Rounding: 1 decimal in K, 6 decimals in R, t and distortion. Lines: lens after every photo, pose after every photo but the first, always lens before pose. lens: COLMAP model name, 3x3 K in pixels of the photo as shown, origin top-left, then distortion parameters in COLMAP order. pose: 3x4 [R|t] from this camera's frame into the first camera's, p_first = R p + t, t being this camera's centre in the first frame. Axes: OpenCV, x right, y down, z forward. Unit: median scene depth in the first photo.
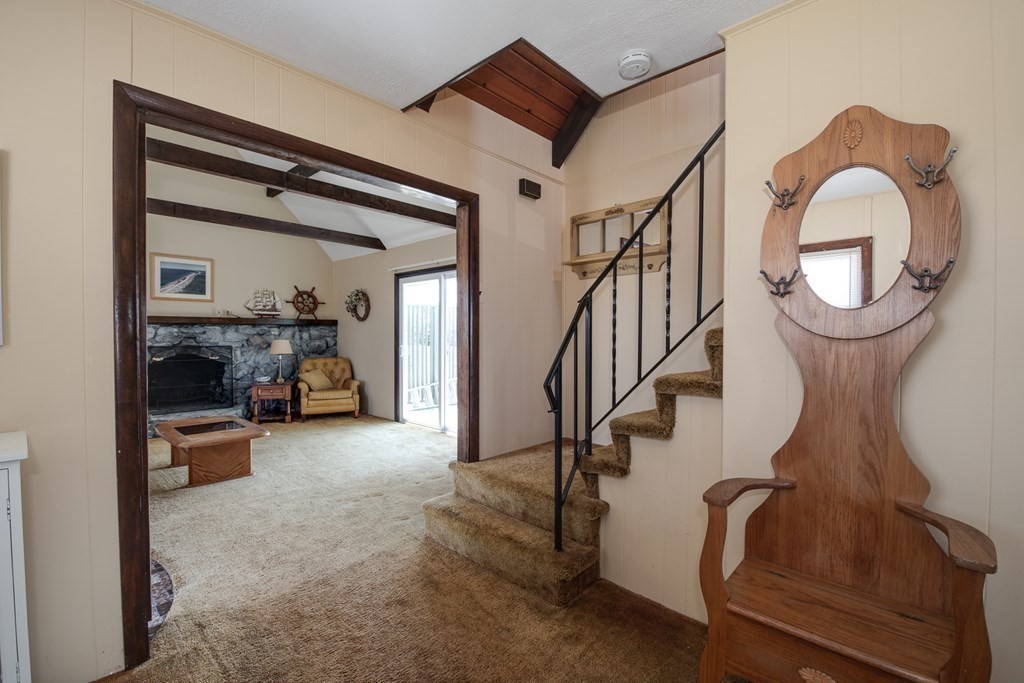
lens RADIAL K [[439.4, 0, 510.5], [0, 439.4, 337.9], [0, 0, 1]] dist [-0.001099, -0.011830]
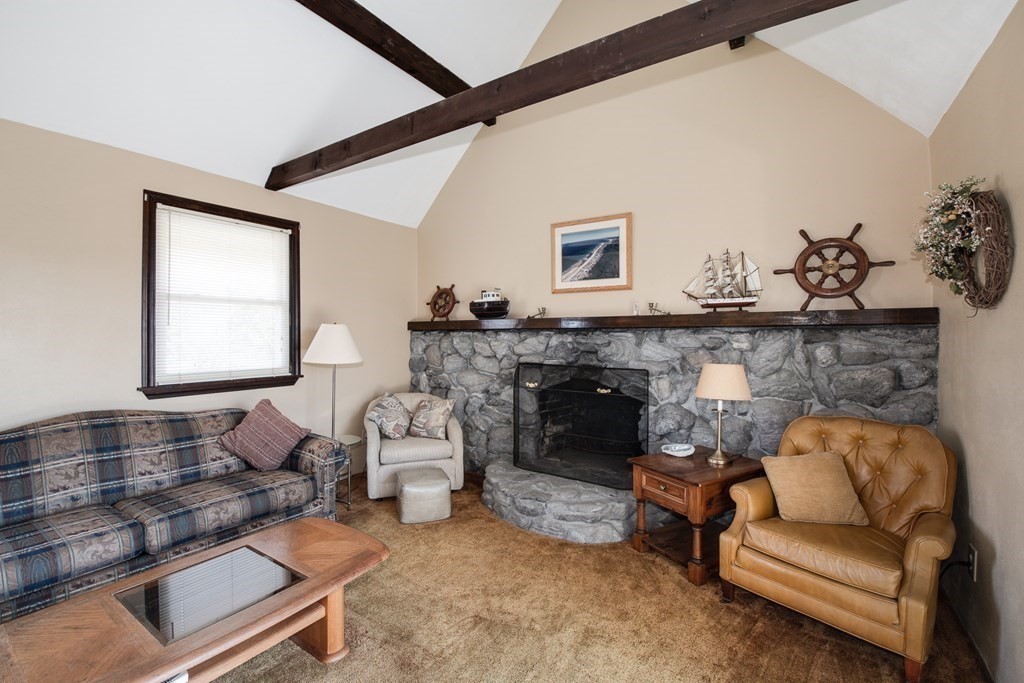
lens RADIAL K [[439.4, 0, 510.5], [0, 439.4, 337.9], [0, 0, 1]] dist [-0.001099, -0.011830]
pose [[0.161064, 0.006007, -0.986926, -0.147322], [-0.009194, 0.999947, 0.004586, -0.020156], [0.986901, 0.008335, 0.161111, 0.740235]]
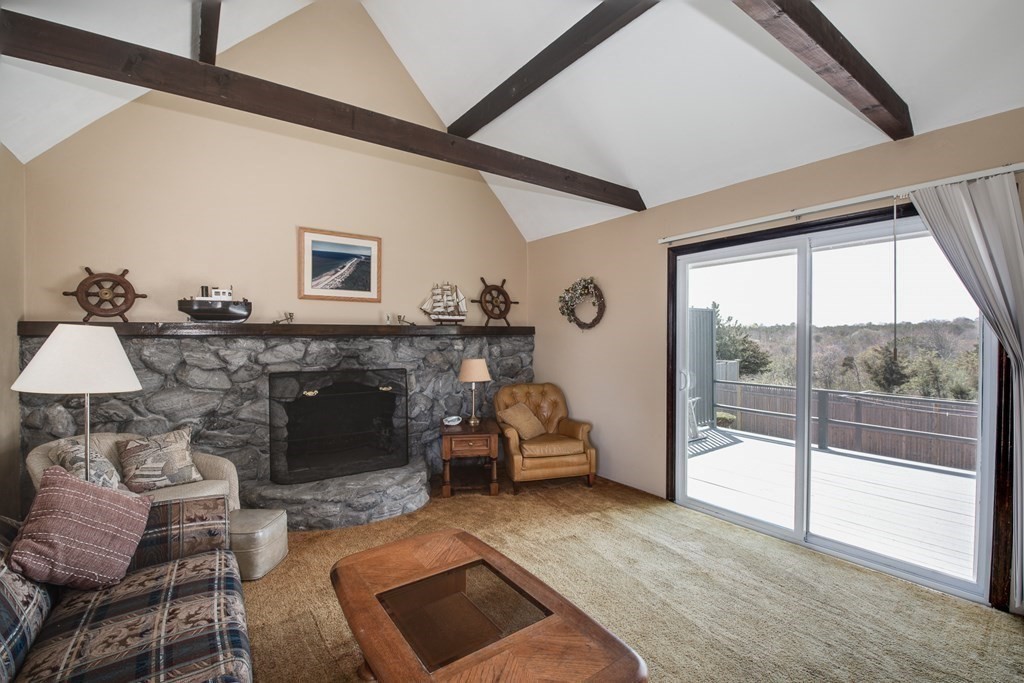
lens RADIAL K [[439.4, 0, 510.5], [0, 439.4, 337.9], [0, 0, 1]] dist [-0.001099, -0.011830]
pose [[0.979214, -0.002827, -0.202810, -0.341681], [0.001189, 0.999966, -0.008195, -0.021499], [0.202826, 0.007783, 0.979184, 0.378636]]
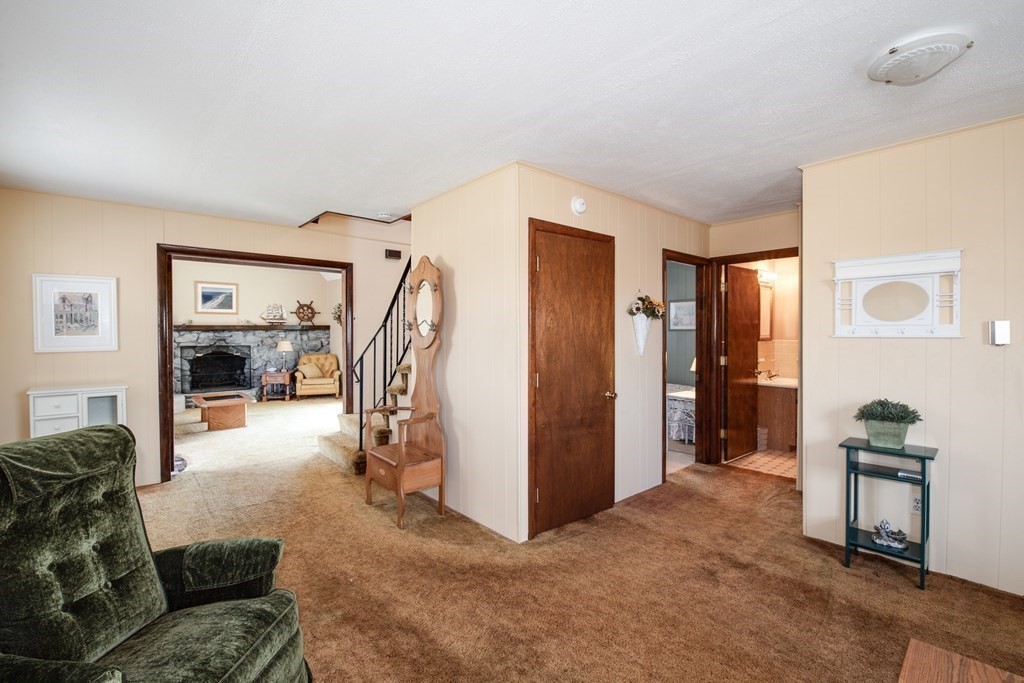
lens RADIAL K [[443.2, 0, 500.3], [0, 443.2, 332.5], [0, 0, 1]] dist [-0.000435, -0.000047]
pose [[0.993242, -0.001868, -0.116044, 0.312388], [0.001487, 0.999993, -0.003374, -0.016846], [0.116049, 0.003179, 0.993238, -0.303725]]
